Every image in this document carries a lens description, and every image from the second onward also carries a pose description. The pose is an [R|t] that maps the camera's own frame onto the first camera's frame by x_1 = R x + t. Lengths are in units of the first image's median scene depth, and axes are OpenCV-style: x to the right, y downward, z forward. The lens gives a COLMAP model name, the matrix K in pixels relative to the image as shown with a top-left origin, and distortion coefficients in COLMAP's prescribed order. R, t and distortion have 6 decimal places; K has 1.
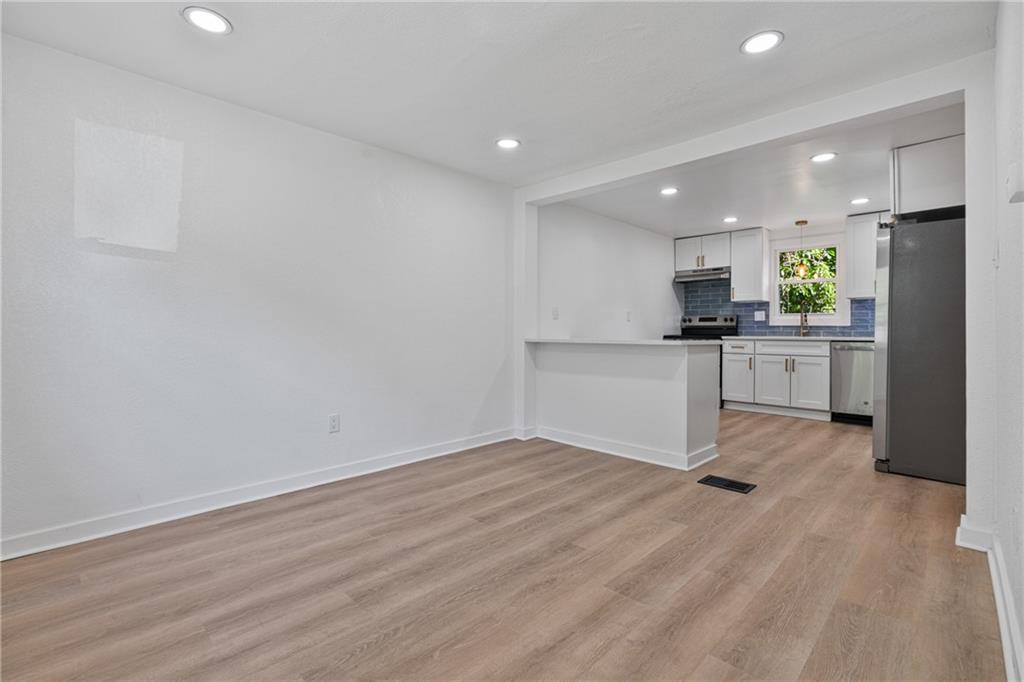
lens RADIAL K [[463.7, 0, 514.6], [0, 463.7, 335.2], [0, 0, 1]] dist [0.001992, 0.001037]
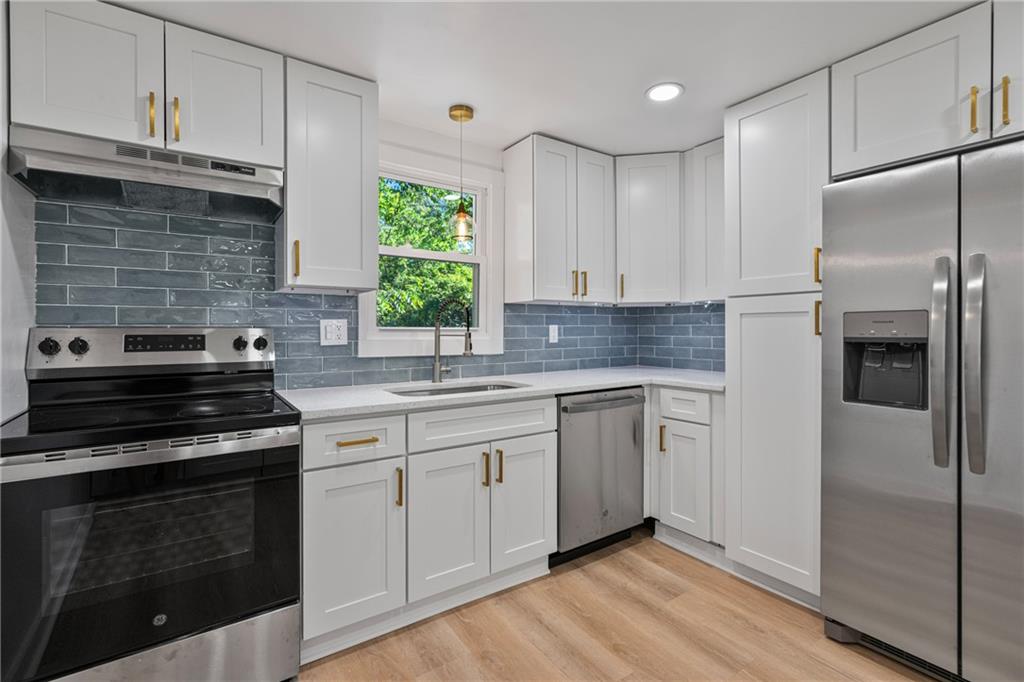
lens RADIAL K [[463.7, 0, 513.6], [0, 463.7, 331.0], [0, 0, 1]] dist [0.001992, 0.001037]
pose [[0.200660, -0.004901, 0.979649, 0.128962], [0.011857, 0.999926, 0.002573, -0.027106], [-0.979589, 0.011099, 0.200703, 0.515132]]
